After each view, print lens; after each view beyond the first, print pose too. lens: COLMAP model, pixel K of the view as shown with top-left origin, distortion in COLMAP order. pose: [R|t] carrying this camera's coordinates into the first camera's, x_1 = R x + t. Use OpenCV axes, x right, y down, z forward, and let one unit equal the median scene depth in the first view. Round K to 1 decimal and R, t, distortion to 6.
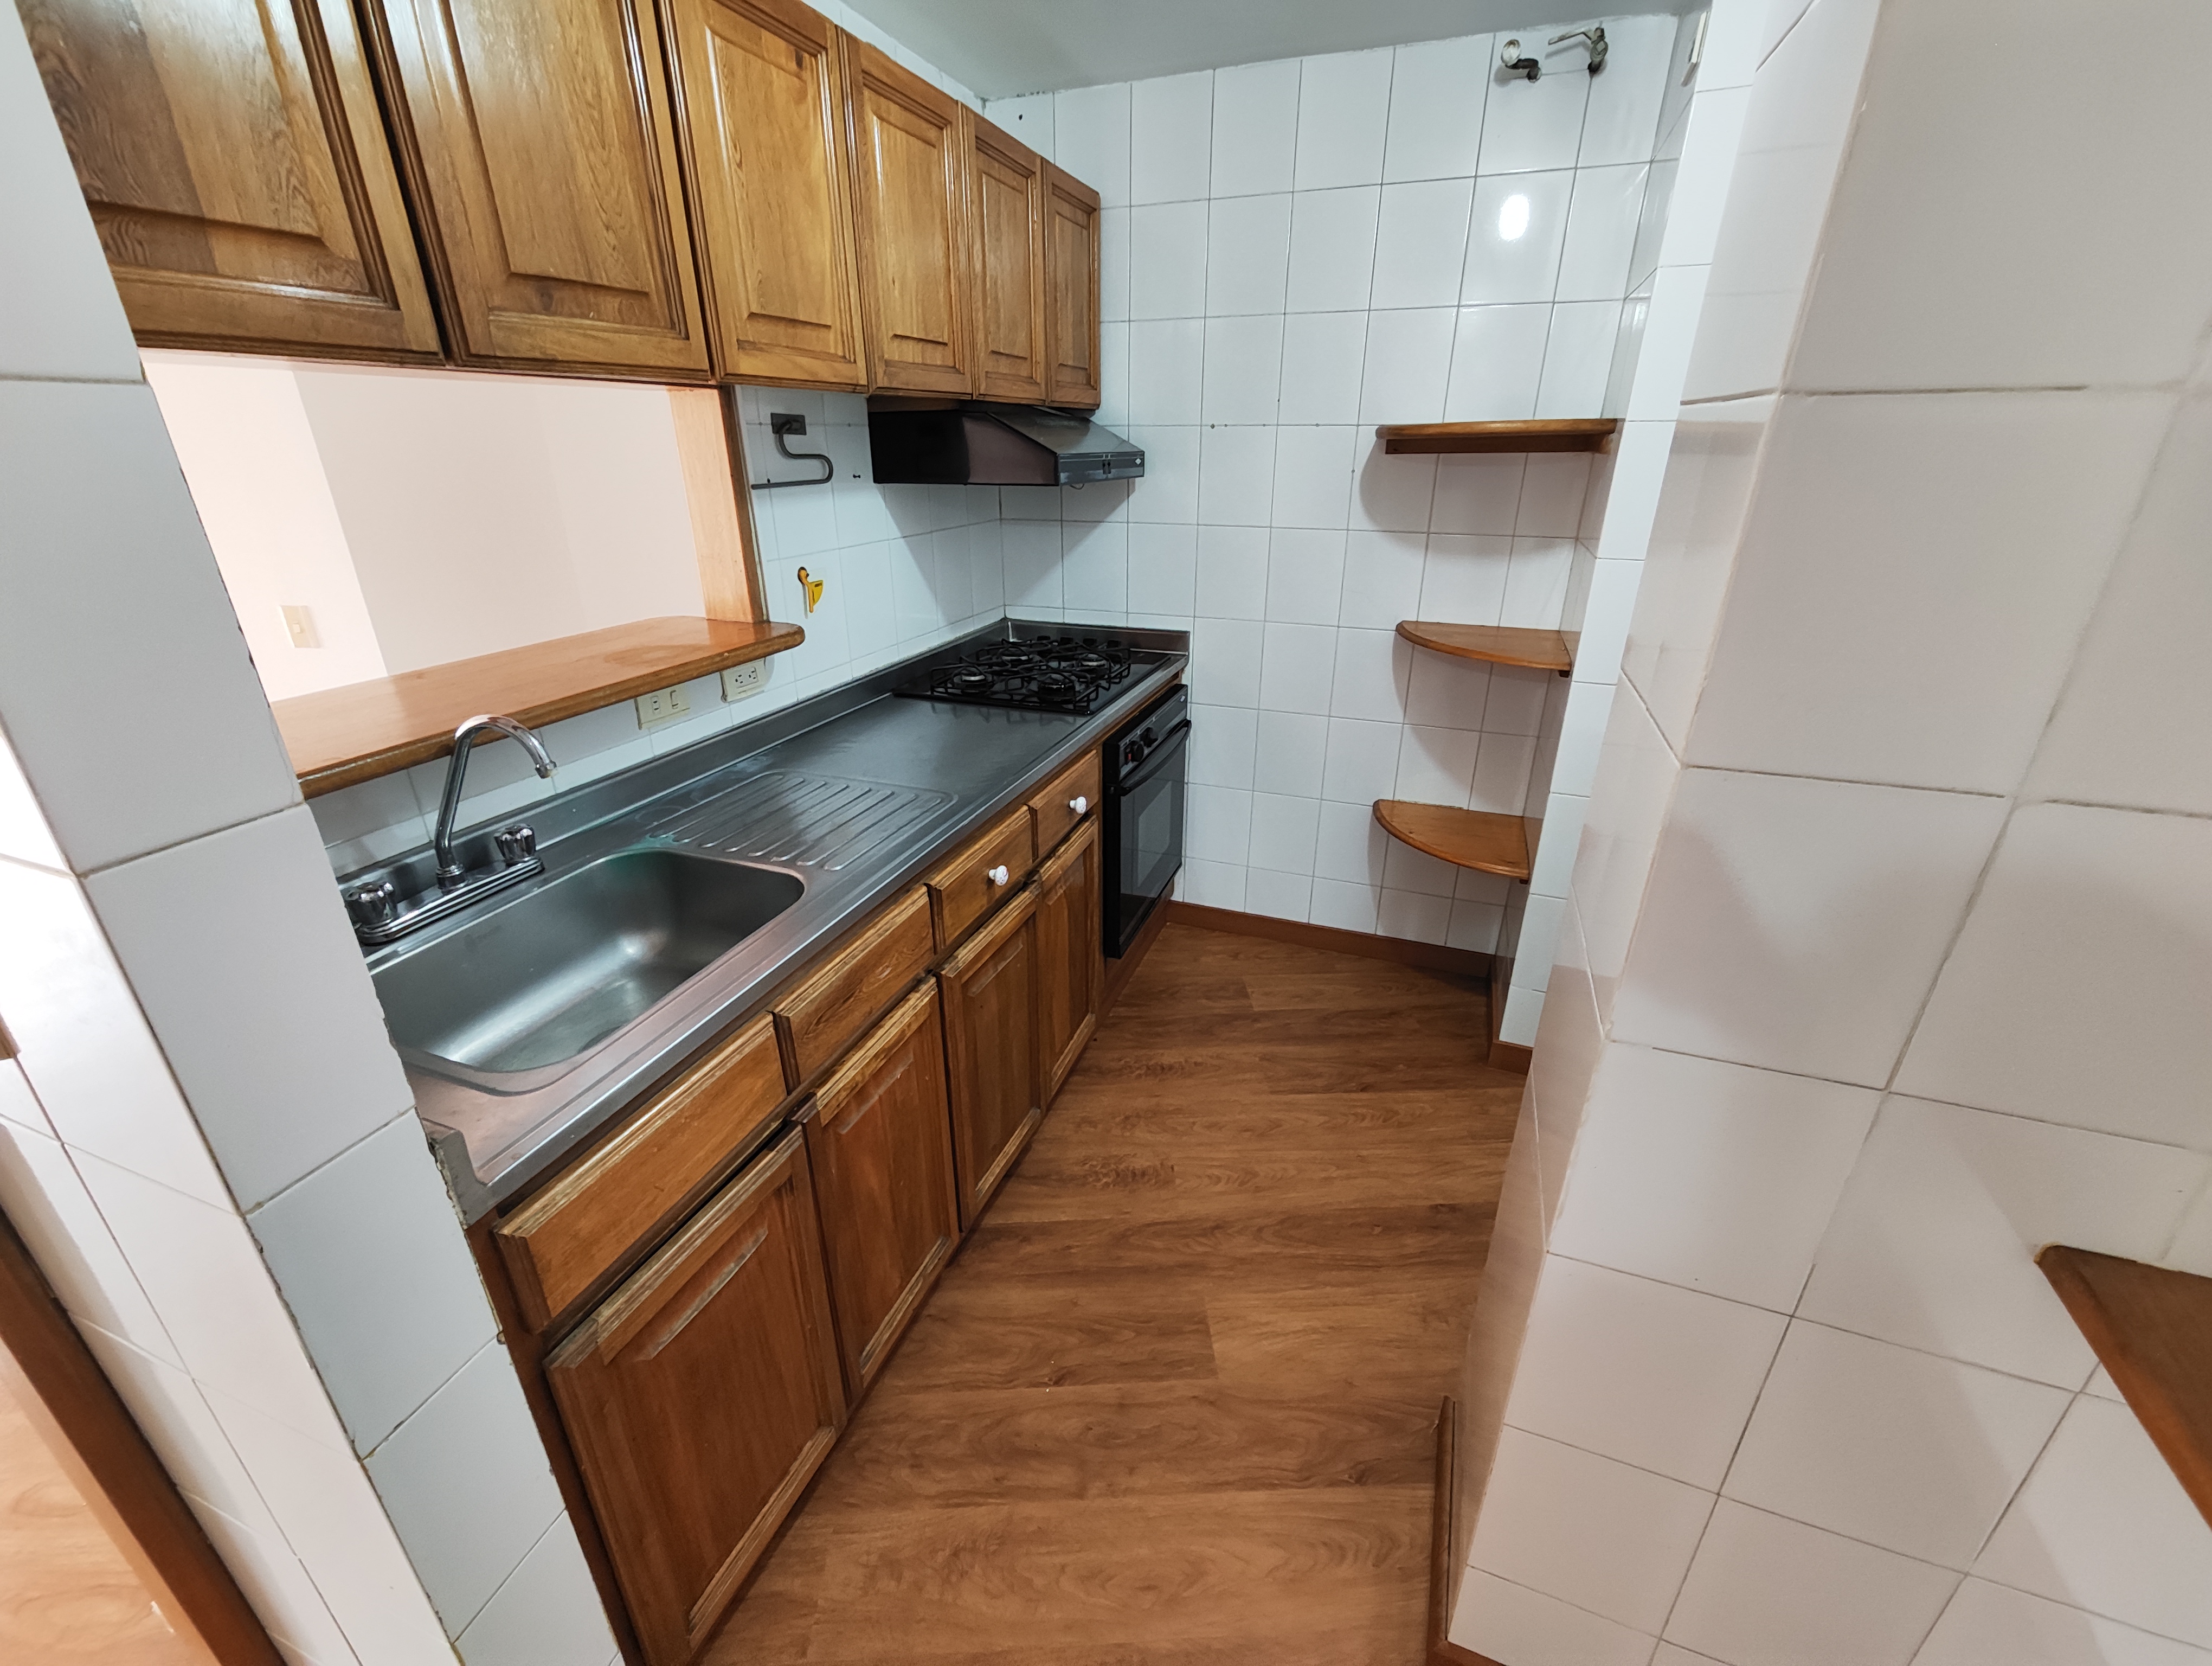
lens RADIAL K [[915.7, 0, 1106.0], [0, 915.7, 833.0], [0, 0, 1]] dist [-0.011330, -0.000029]
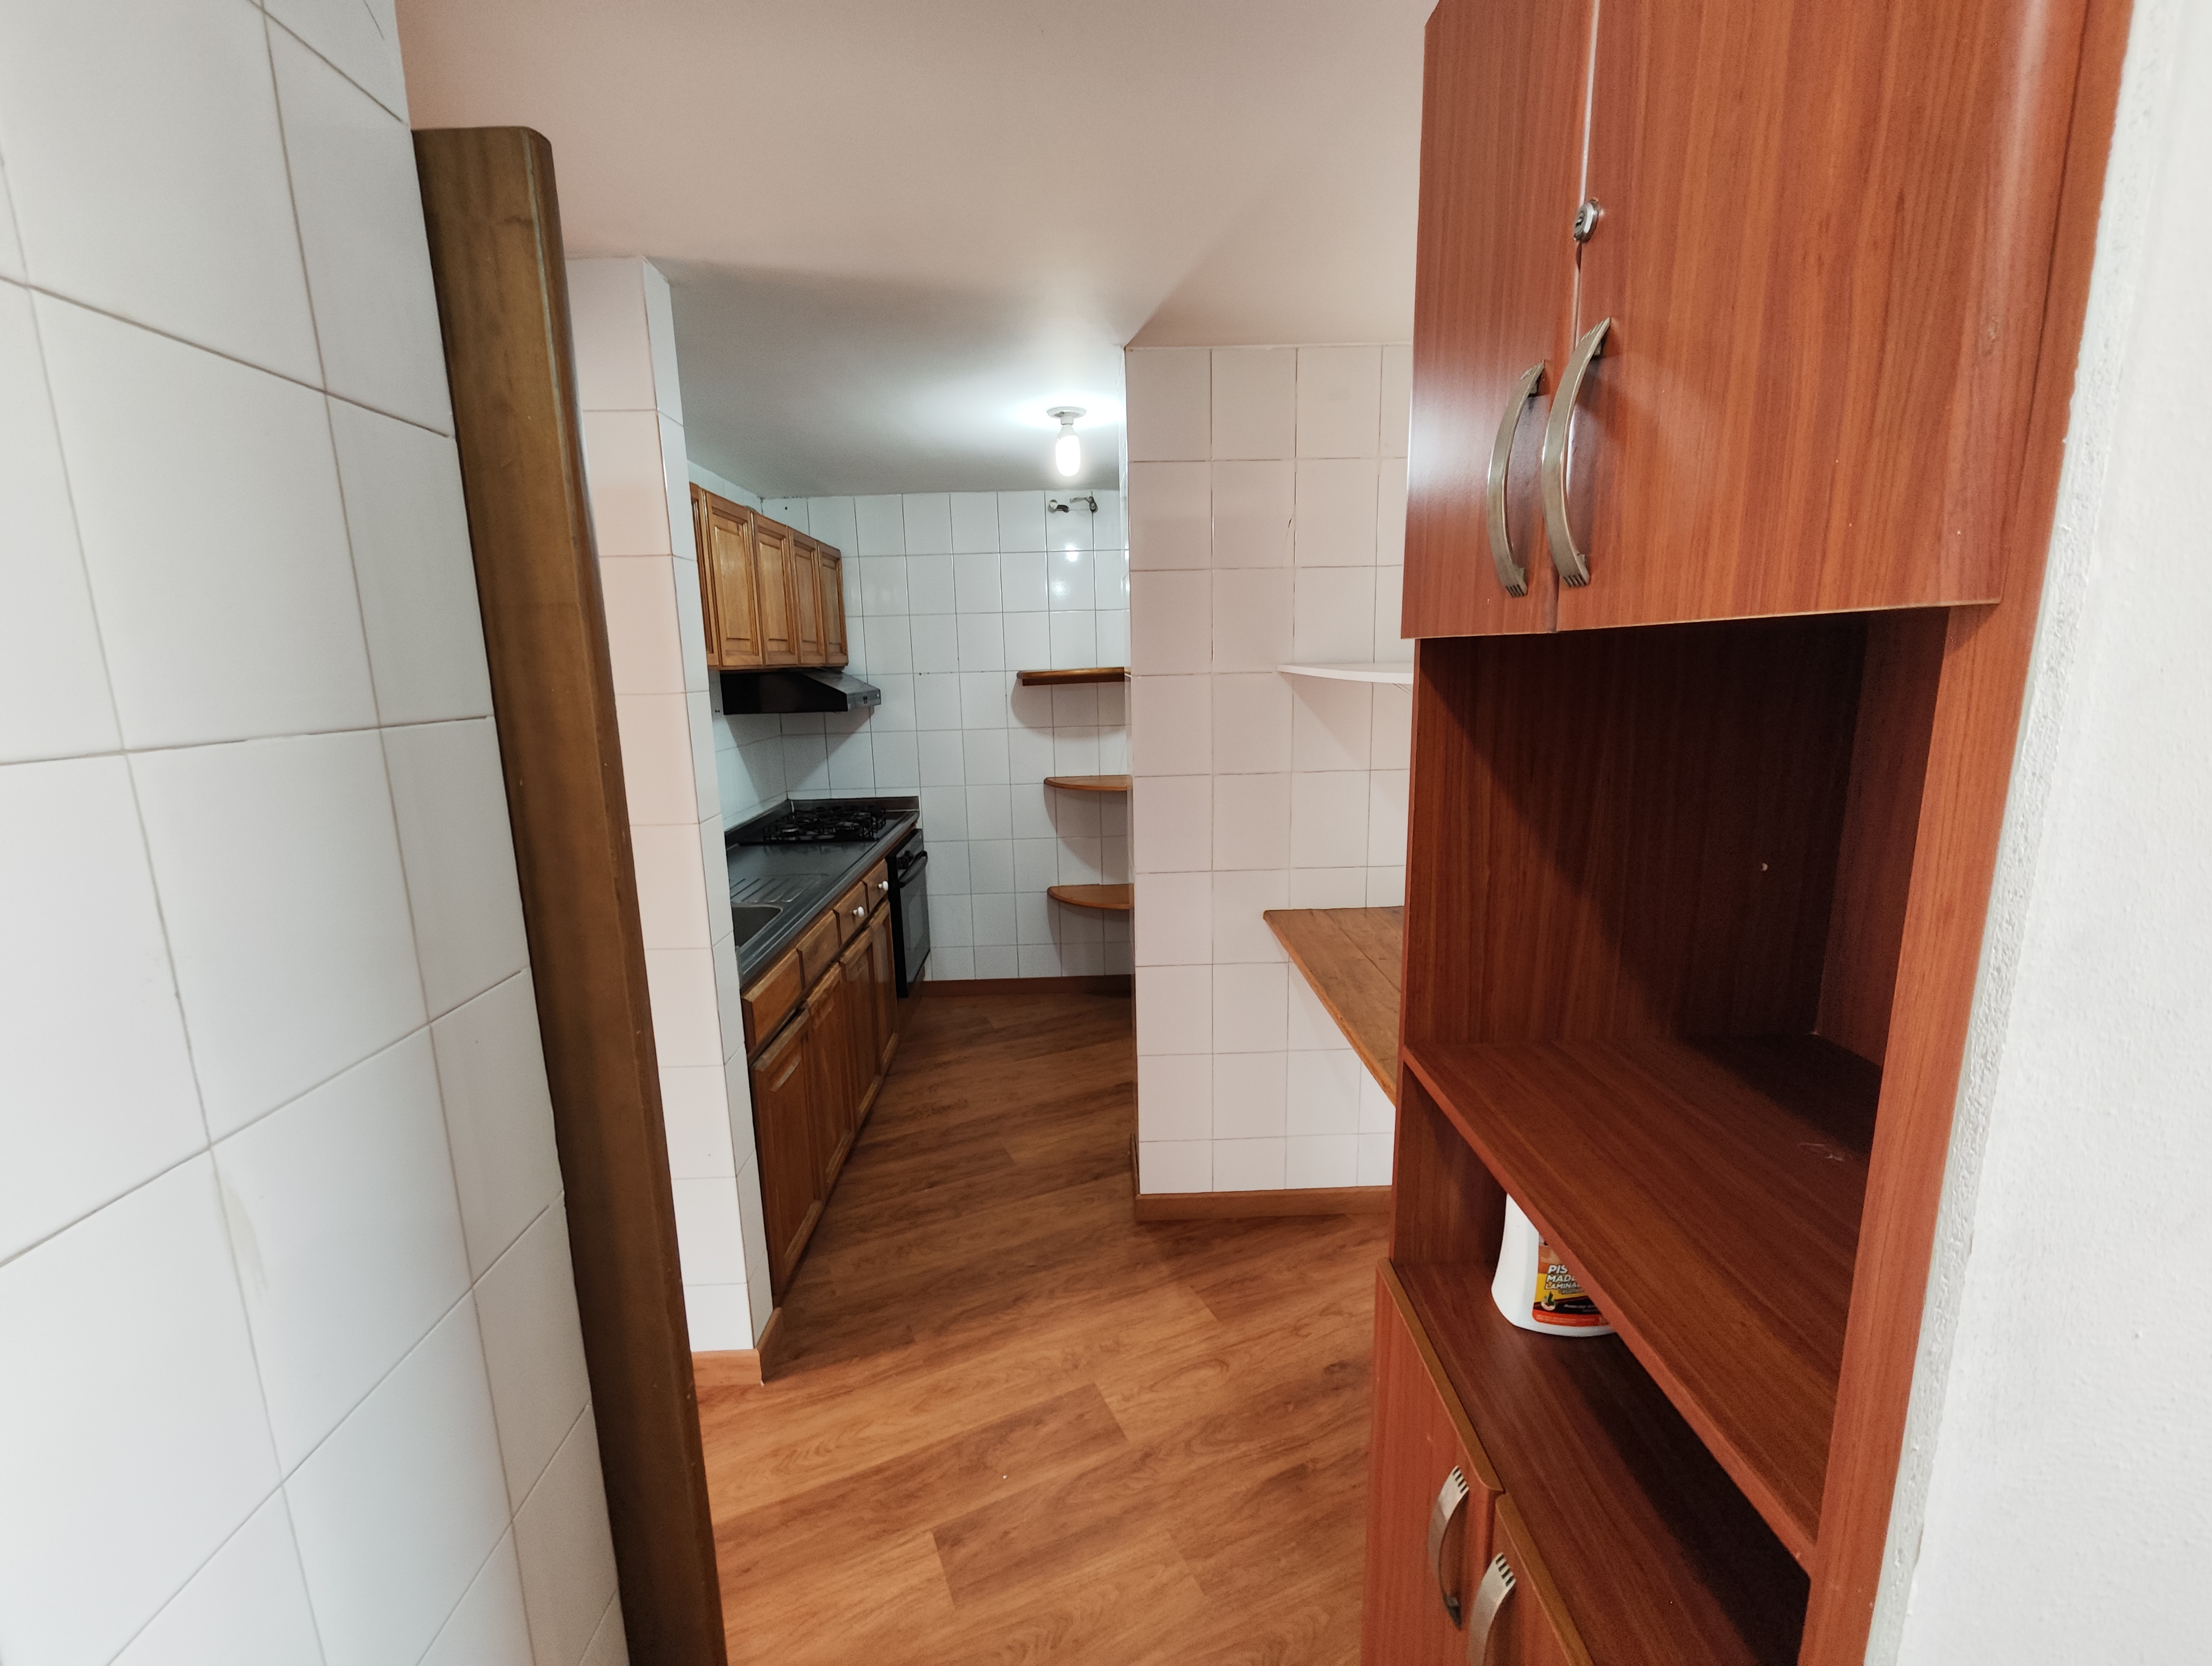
lens RADIAL K [[893.7, 0, 1106.0], [0, 893.7, 833.0], [0, 0, 1]] dist [-0.041406, -0.000016]
pose [[0.927032, -0.094300, 0.362932, -0.211144], [0.171831, 0.967094, -0.187626, 0.226485], [-0.333296, 0.236298, 0.912731, -0.601490]]
